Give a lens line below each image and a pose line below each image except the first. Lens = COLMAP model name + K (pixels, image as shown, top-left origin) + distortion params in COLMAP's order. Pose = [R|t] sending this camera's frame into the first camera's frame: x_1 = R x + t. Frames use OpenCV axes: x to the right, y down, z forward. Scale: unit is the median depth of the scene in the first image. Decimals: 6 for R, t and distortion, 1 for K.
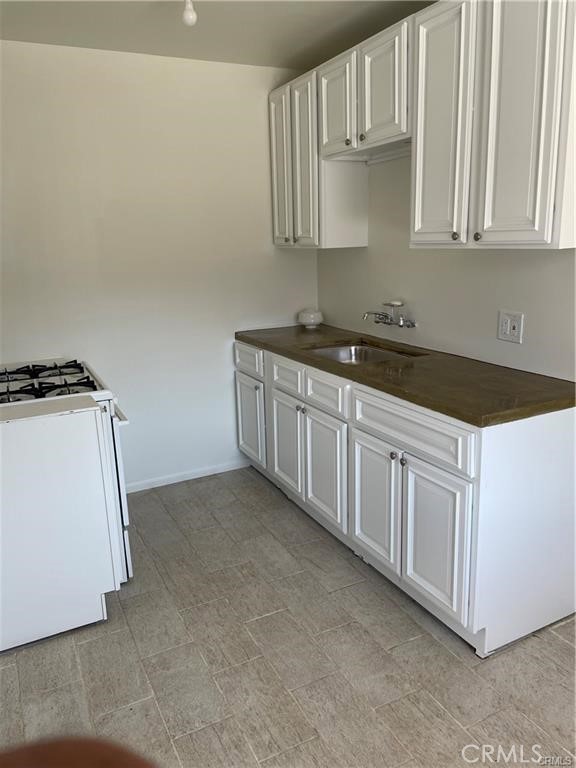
lens RADIAL K [[582.5, 0, 289.6], [0, 582.5, 379.9], [0, 0, 1]] dist [0.093571, -0.114805]
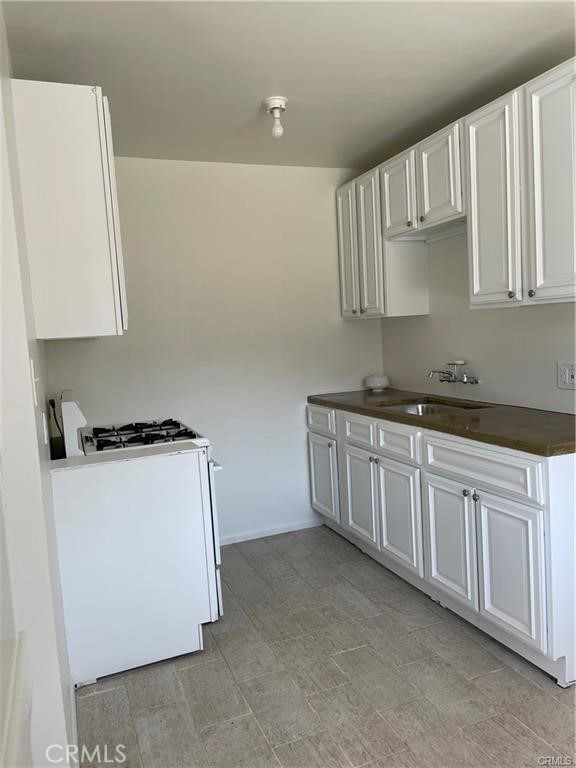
lens RADIAL K [[582.8, 0, 296.9], [0, 582.8, 381.2], [0, 0, 1]] dist [0.085936, -0.110409]
pose [[0.996432, -0.021908, -0.081504, -0.038524], [0.009743, 0.989125, -0.146756, 0.077835], [0.083833, 0.145439, 0.985809, -0.119677]]
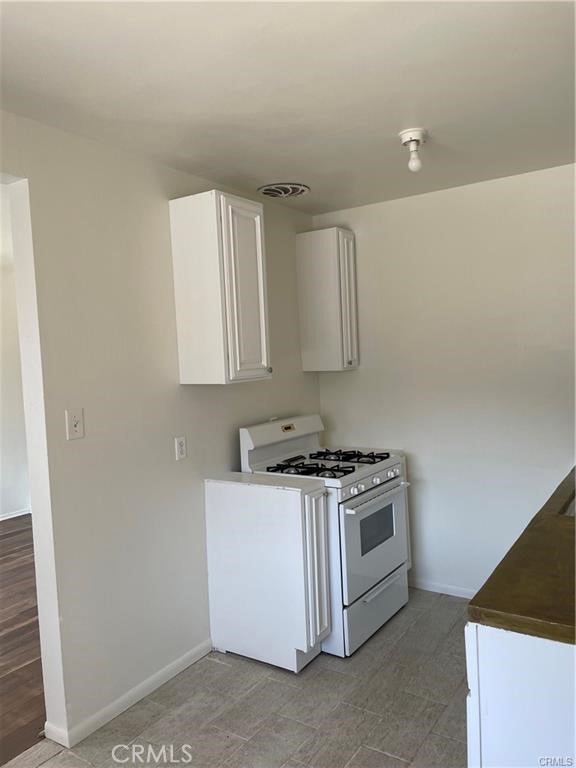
lens RADIAL K [[582.5, 0, 289.6], [0, 582.5, 379.9], [0, 0, 1]] dist [0.093571, -0.114805]
pose [[0.494315, 0.050406, -0.867820, 0.665591], [-0.176281, 0.983387, -0.043293, -0.113851], [0.851221, 0.174381, 0.494988, 0.299624]]
